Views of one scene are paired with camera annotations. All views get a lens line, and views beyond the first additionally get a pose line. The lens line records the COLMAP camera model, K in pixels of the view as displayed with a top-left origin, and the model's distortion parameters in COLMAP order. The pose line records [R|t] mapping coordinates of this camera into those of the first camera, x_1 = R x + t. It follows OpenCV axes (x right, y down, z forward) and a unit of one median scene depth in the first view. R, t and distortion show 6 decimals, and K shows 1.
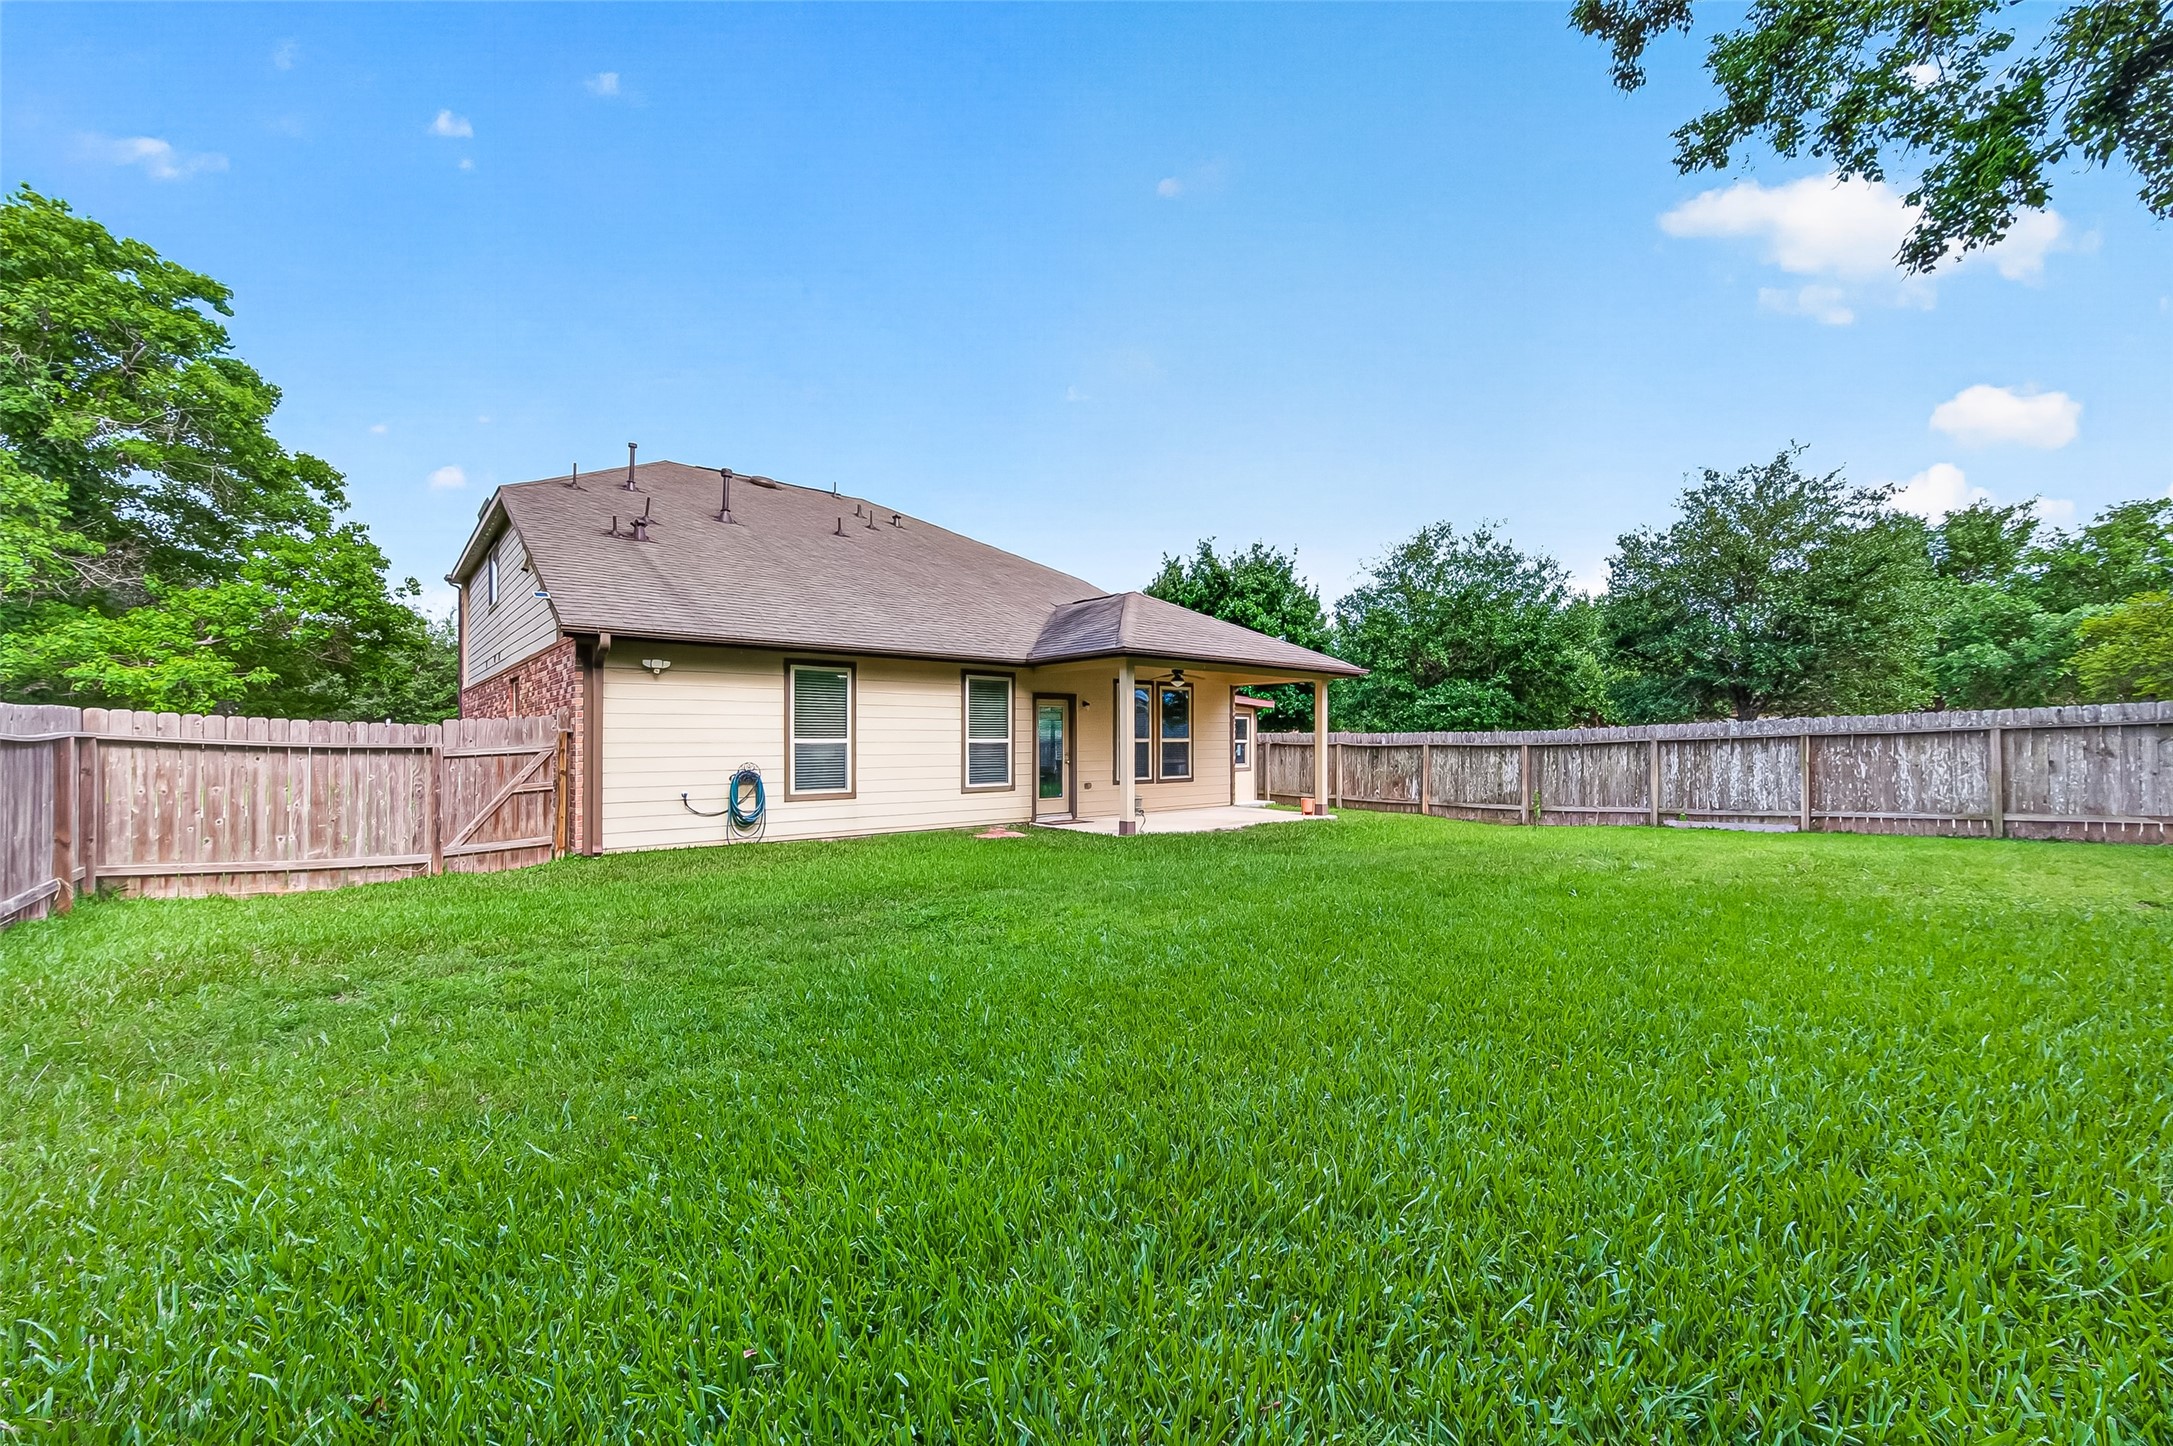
lens RADIAL K [[847.2, 0, 1073.2], [0, 847.2, 735.8], [0, 0, 1]] dist [0.007937, -0.002298]
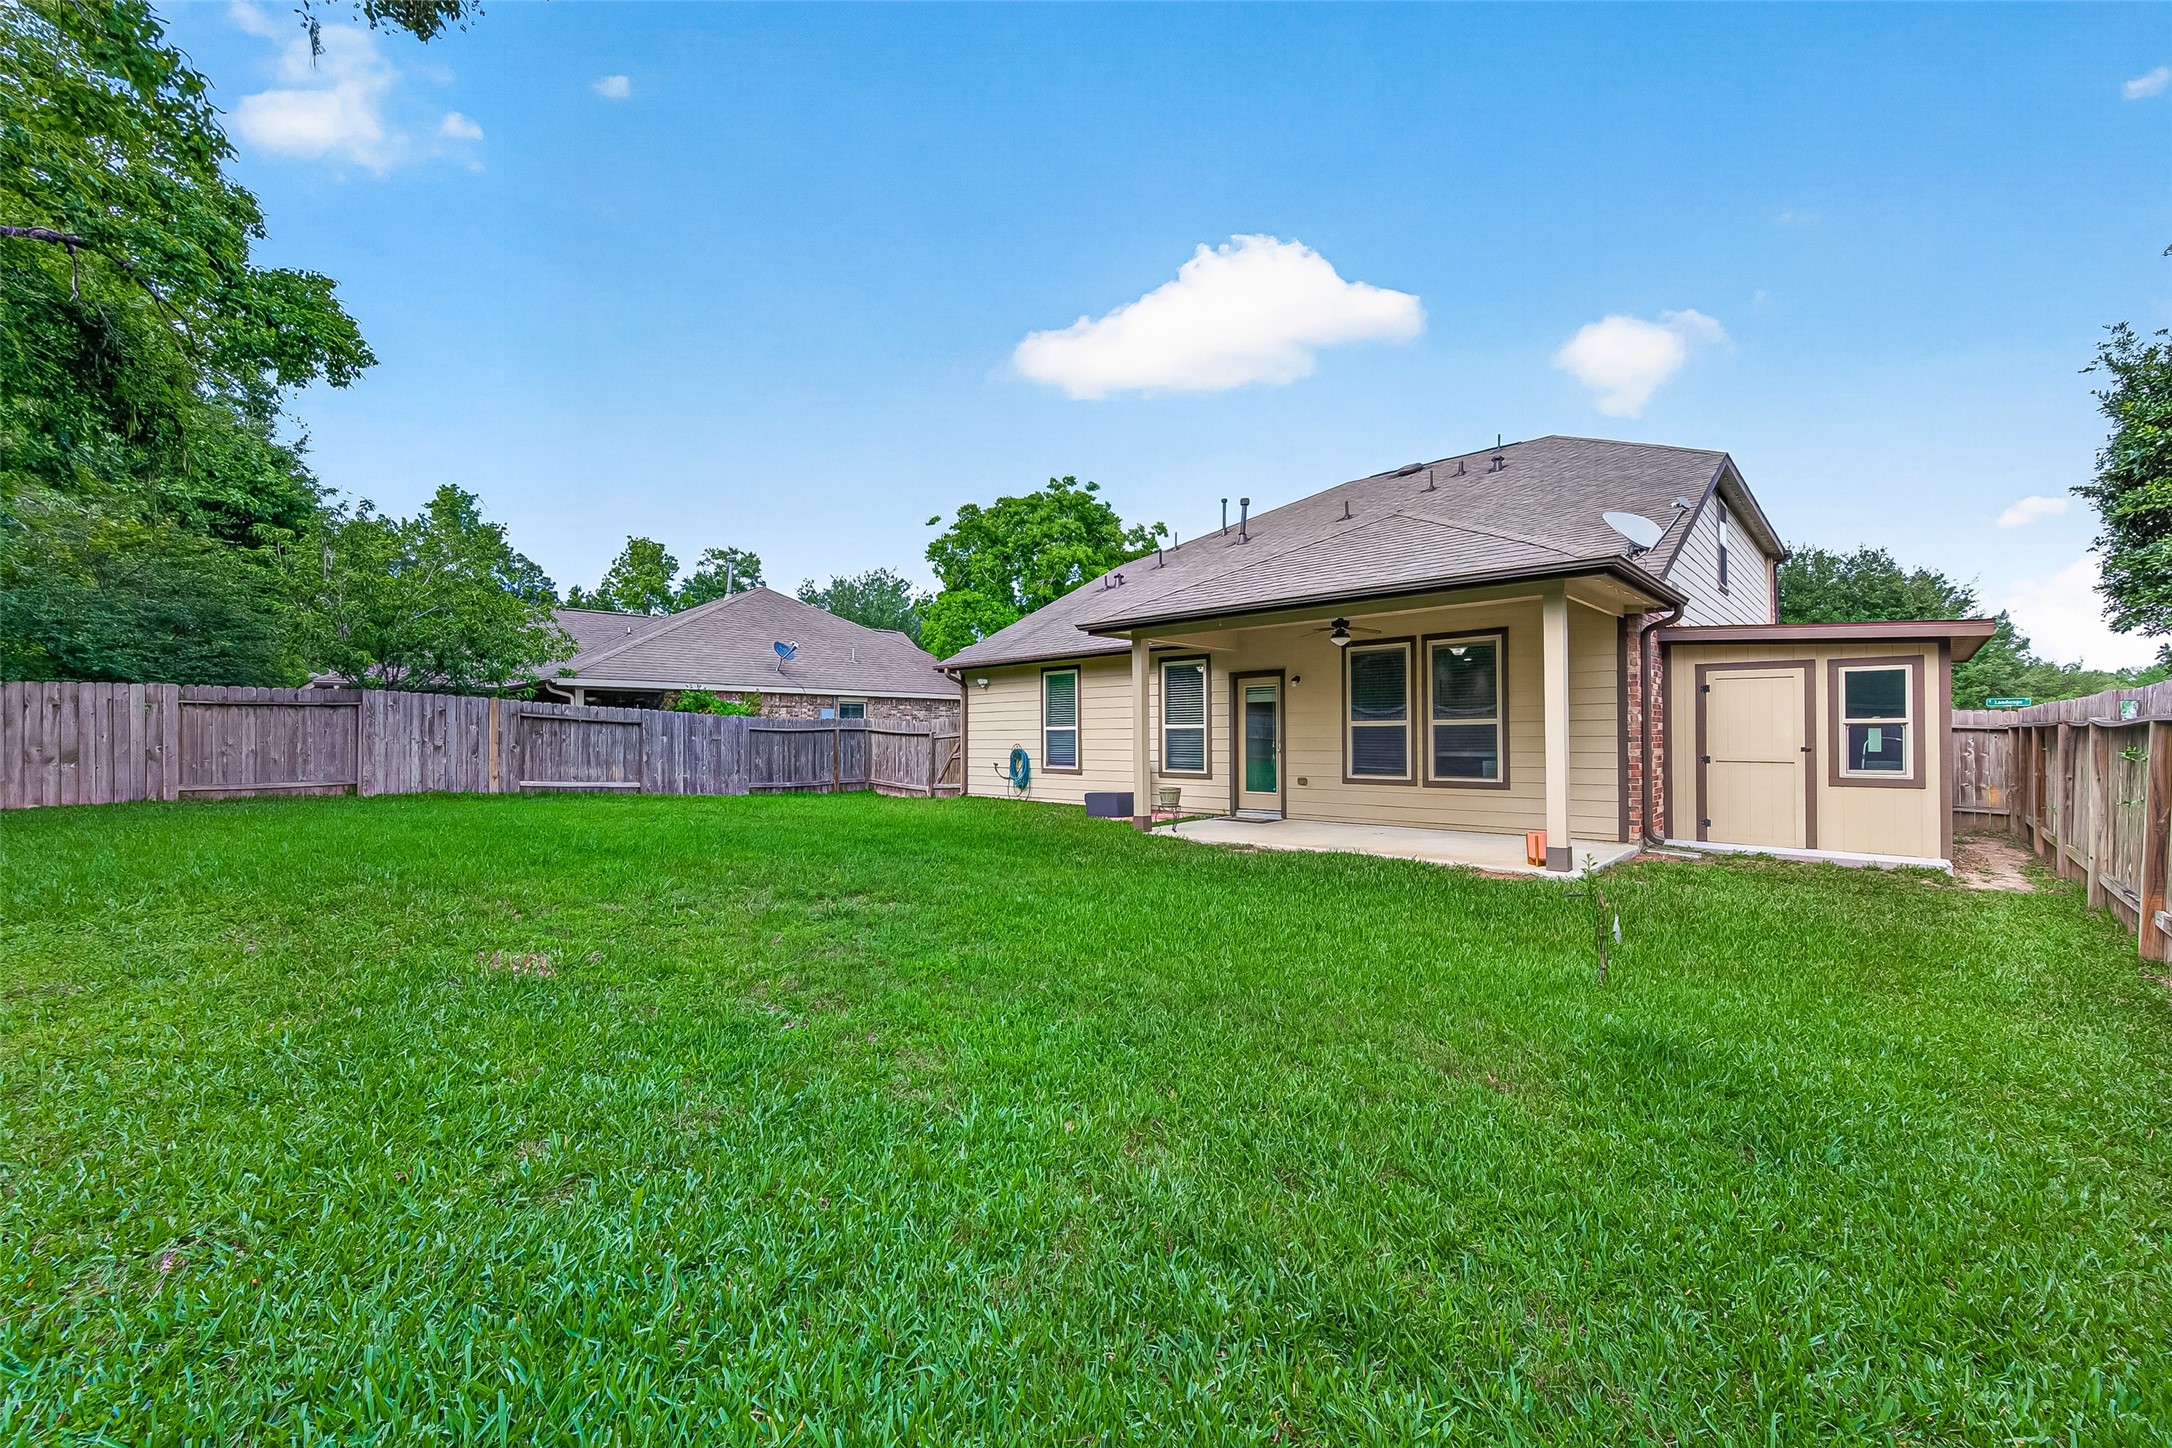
lens RADIAL K [[855.0, 0, 1071.7], [0, 855.0, 728.3], [0, 0, 1]] dist [0.000162, 0.000035]
pose [[0.109318, 0.000335, -0.994007, 0.857201], [0.019774, 0.999801, 0.002512, 0.002824], [0.993810, -0.019930, 0.109289, 0.747323]]
